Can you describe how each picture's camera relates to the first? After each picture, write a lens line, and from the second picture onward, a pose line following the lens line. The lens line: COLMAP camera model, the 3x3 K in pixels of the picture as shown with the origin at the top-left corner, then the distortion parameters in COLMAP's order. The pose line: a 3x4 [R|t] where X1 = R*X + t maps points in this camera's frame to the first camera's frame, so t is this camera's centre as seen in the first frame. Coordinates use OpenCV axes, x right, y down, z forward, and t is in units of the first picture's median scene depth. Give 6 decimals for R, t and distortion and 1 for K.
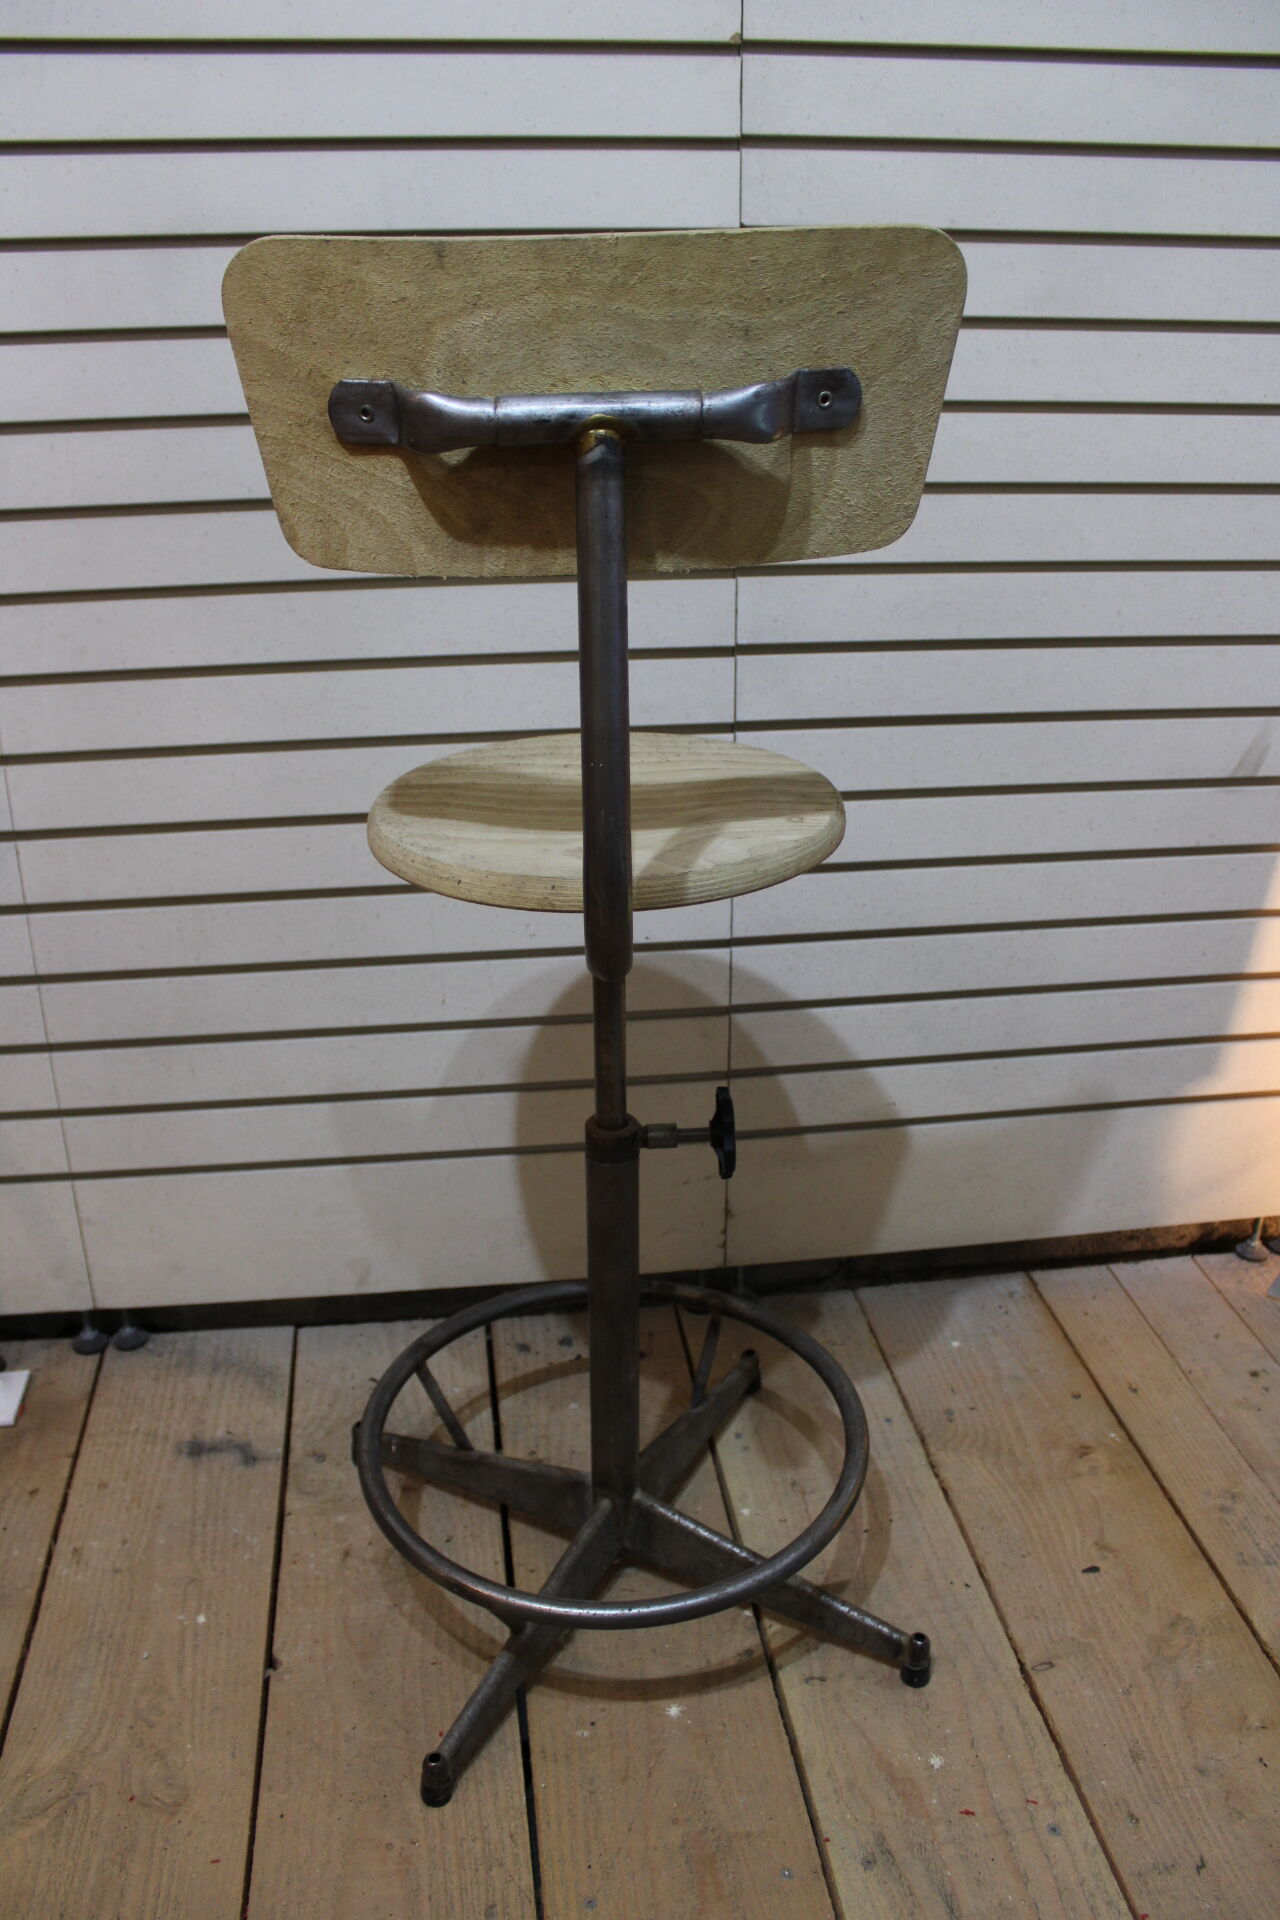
lens RADIAL K [[1584.1, 0, 637.0], [0, 1584.1, 960.4], [0, 0, 1]] dist [-0.149263, 0.114592]
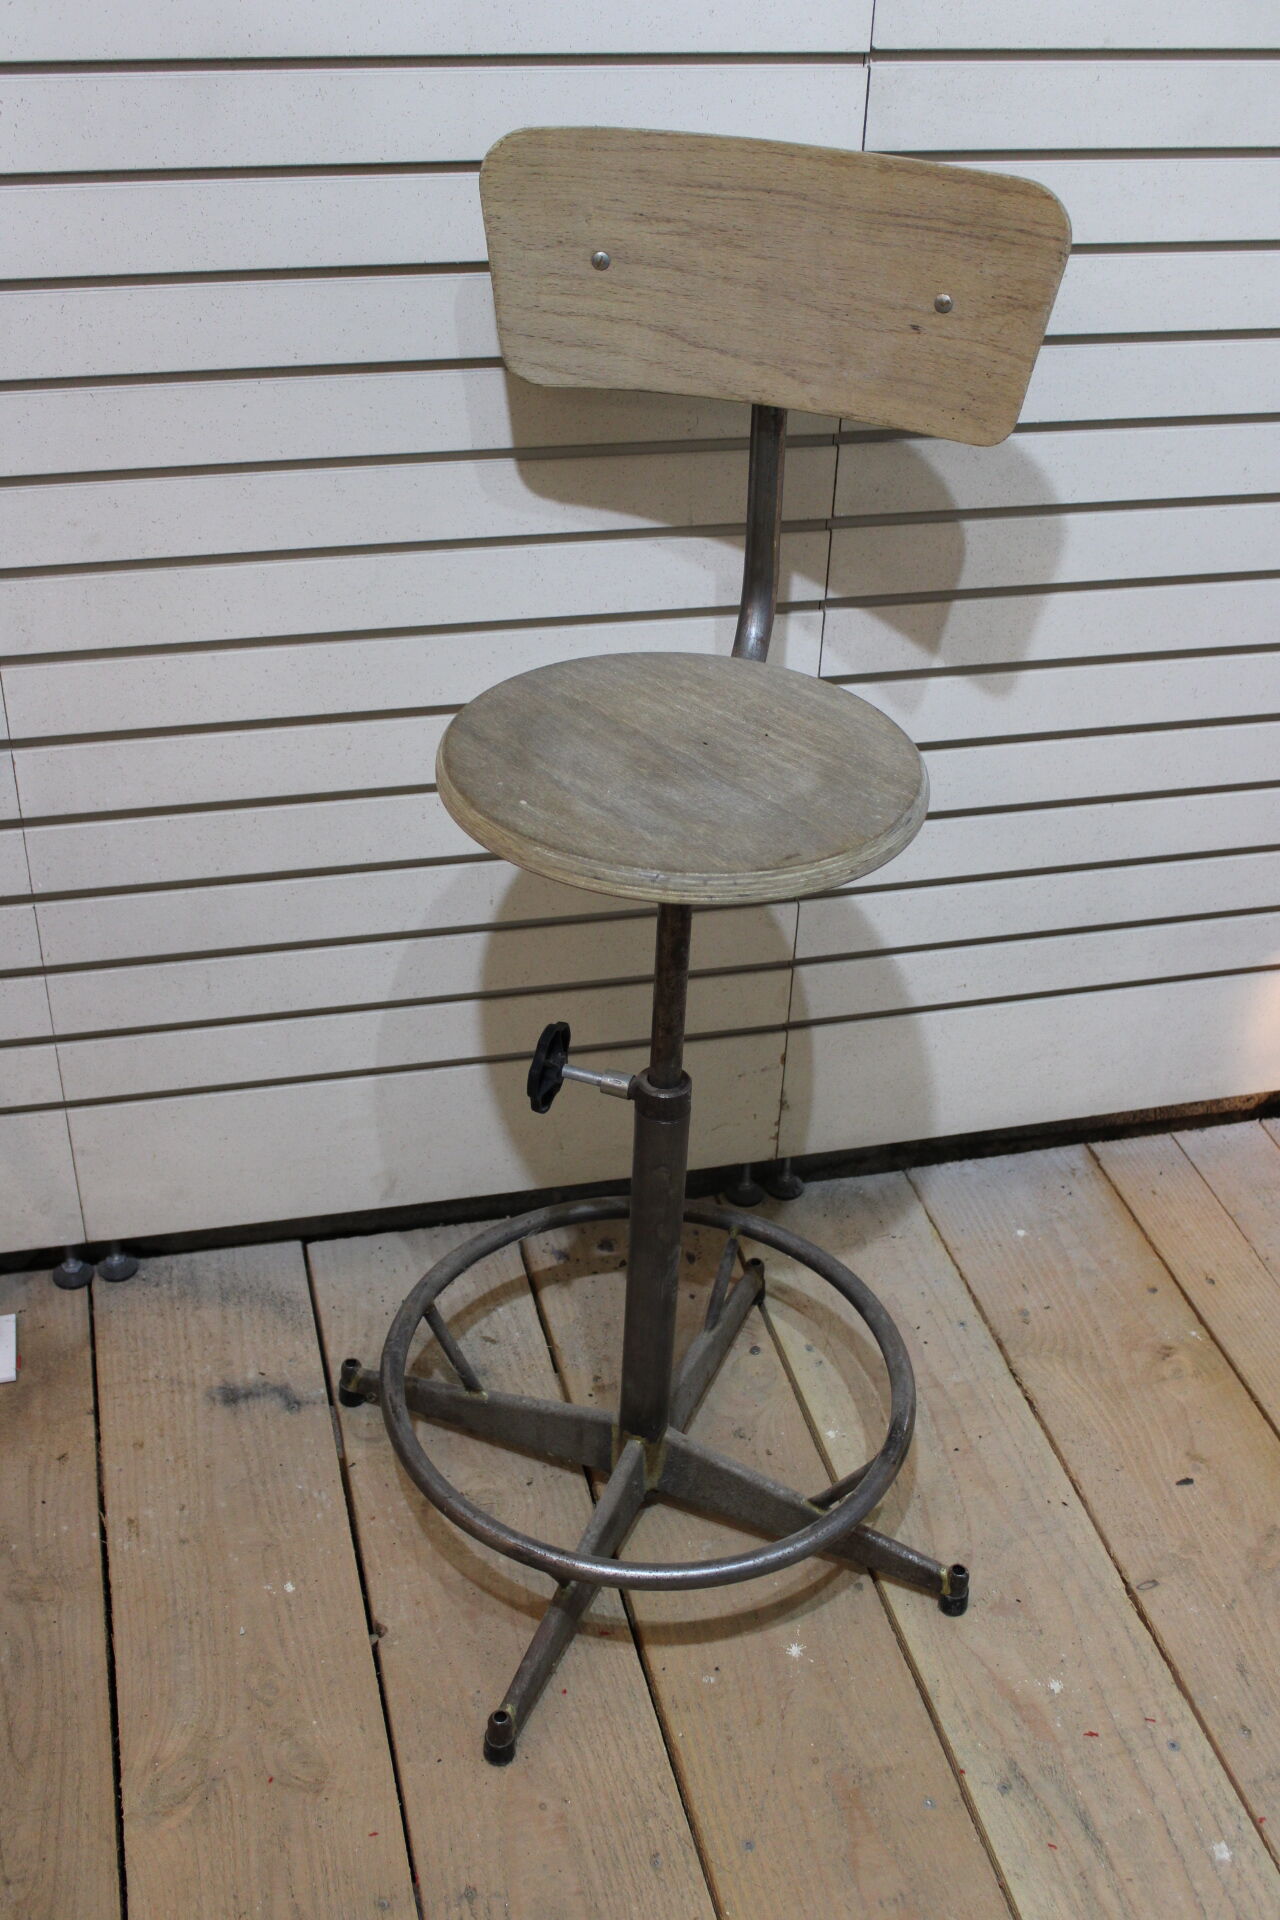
lens RADIAL K [[2080.5, 0, 641.4], [0, 2080.5, 965.2], [0, 0, 1]] dist [-0.071506, 0.000000]
pose [[0.993561, -0.026036, 0.110268, -0.193904], [0.003984, 0.980665, 0.195655, -0.194971], [-0.113230, -0.193956, 0.974454, -0.193419]]
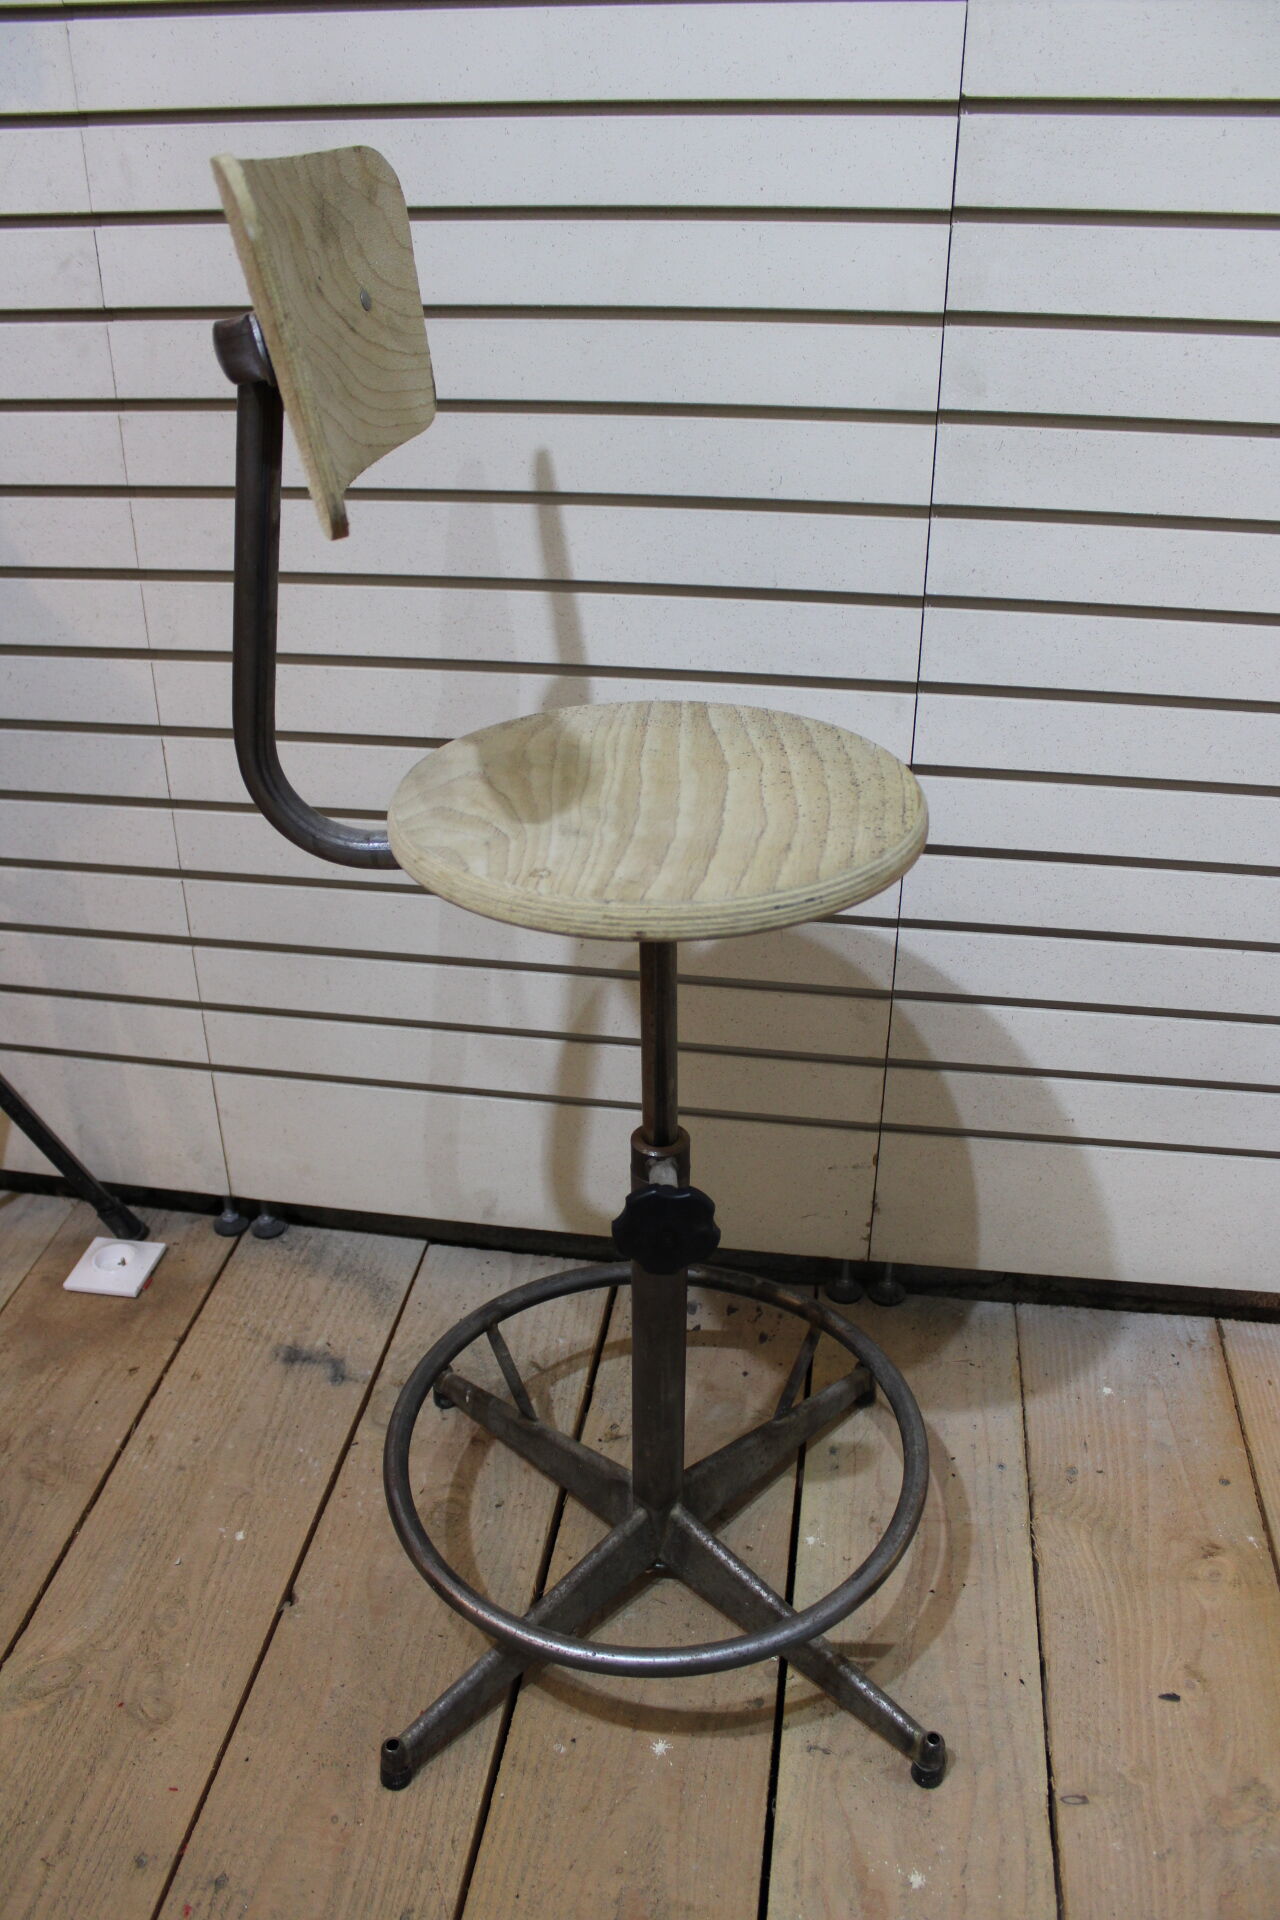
lens RADIAL K [[1584.1, 0, 626.3], [0, 1584.1, 965.5], [0, 0, 1]] dist [-0.149263, 0.114592]
pose [[0.959107, 0.136690, -0.247850, 0.158074], [-0.109407, 0.986635, 0.120757, -0.090800], [0.261044, -0.088702, 0.961243, 0.117906]]
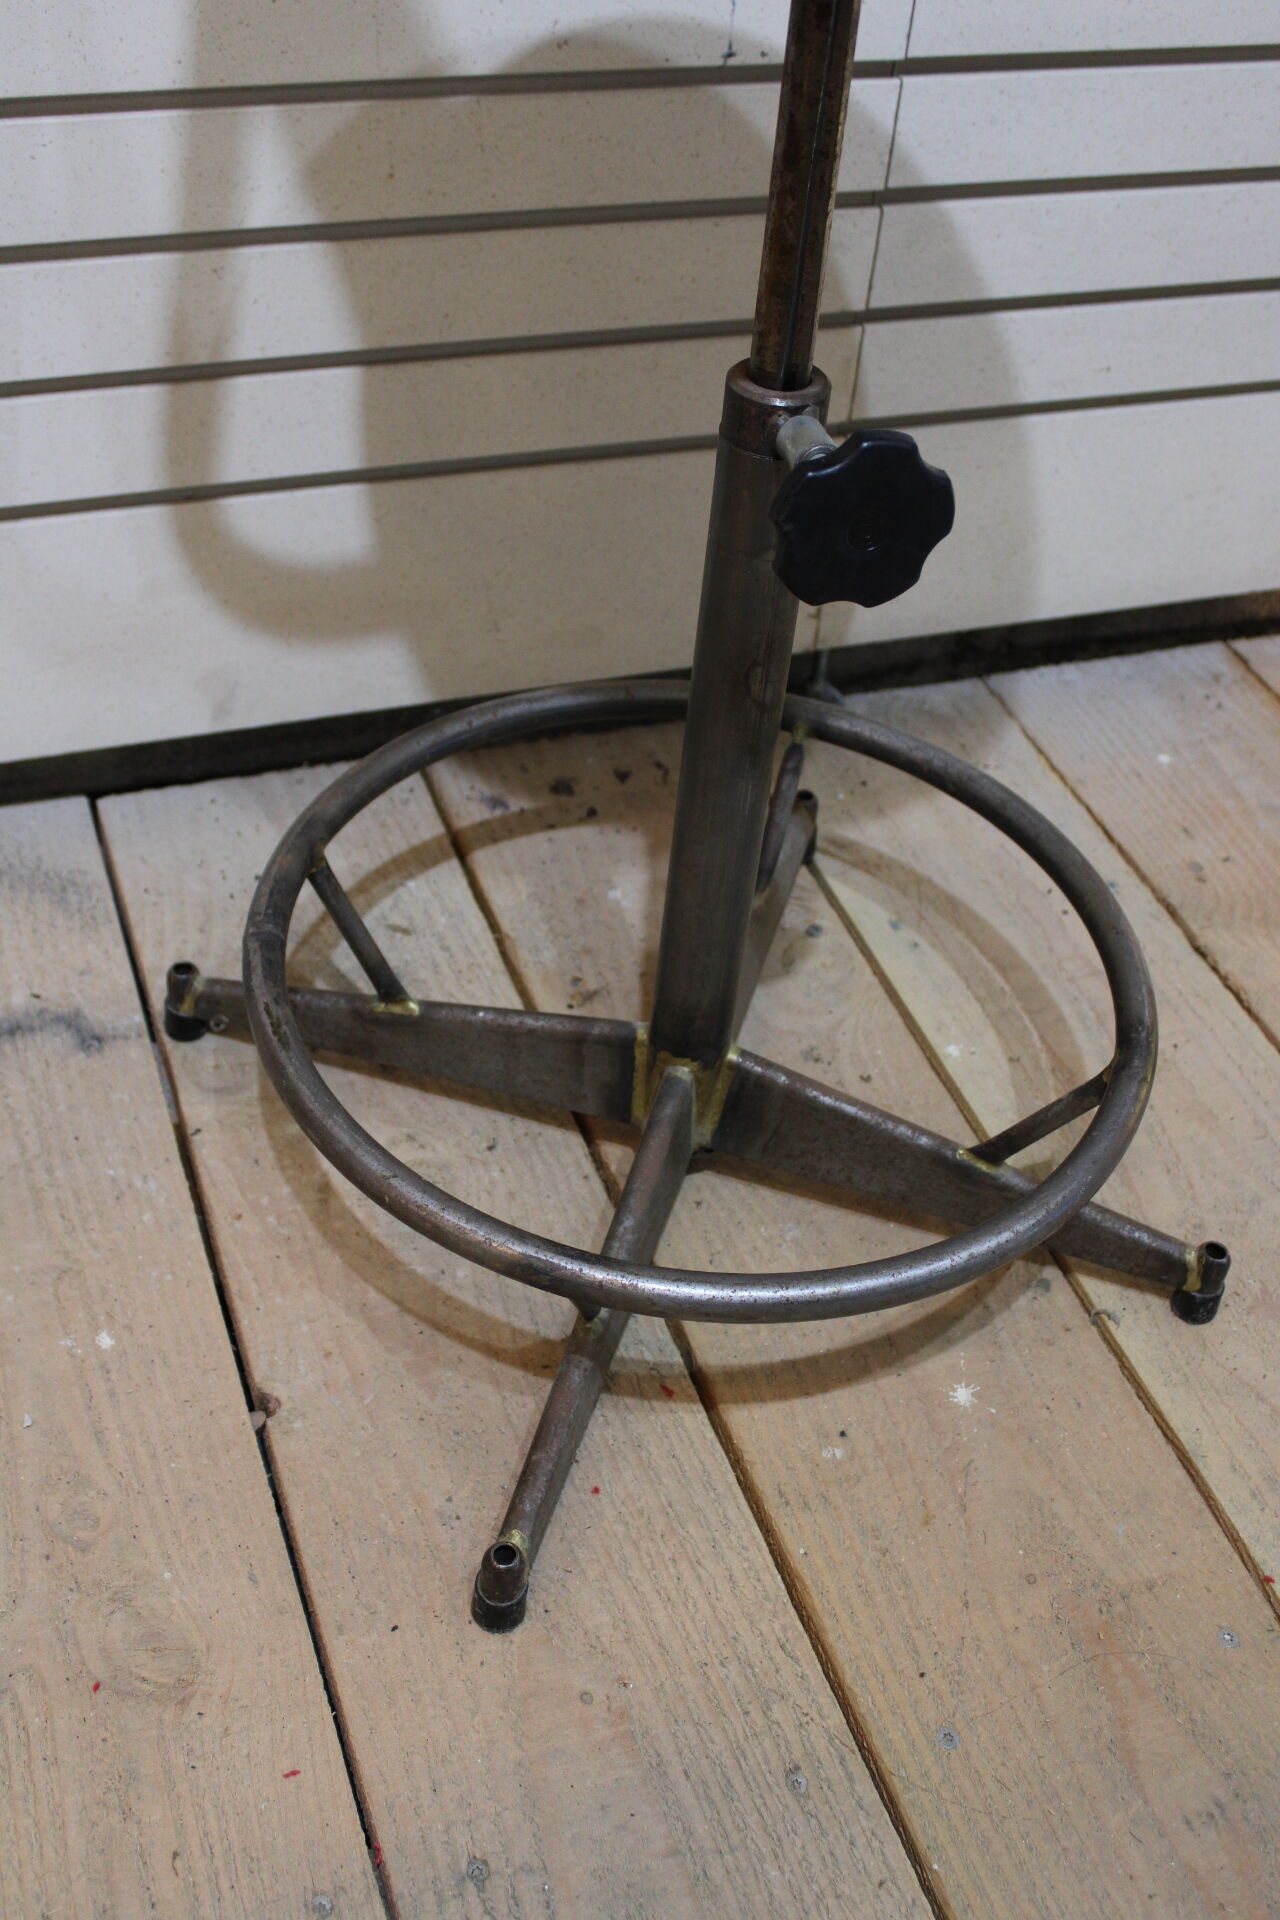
lens RADIAL K [[2080.5, 0, 643.3], [0, 2080.5, 959.7], [0, 0, 1]] dist [-0.071506, 0.000000]
pose [[0.974275, -0.079196, 0.210990, -0.235802], [0.003166, 0.940937, 0.338567, 0.044930], [-0.225341, -0.329190, 0.916982, 0.307008]]
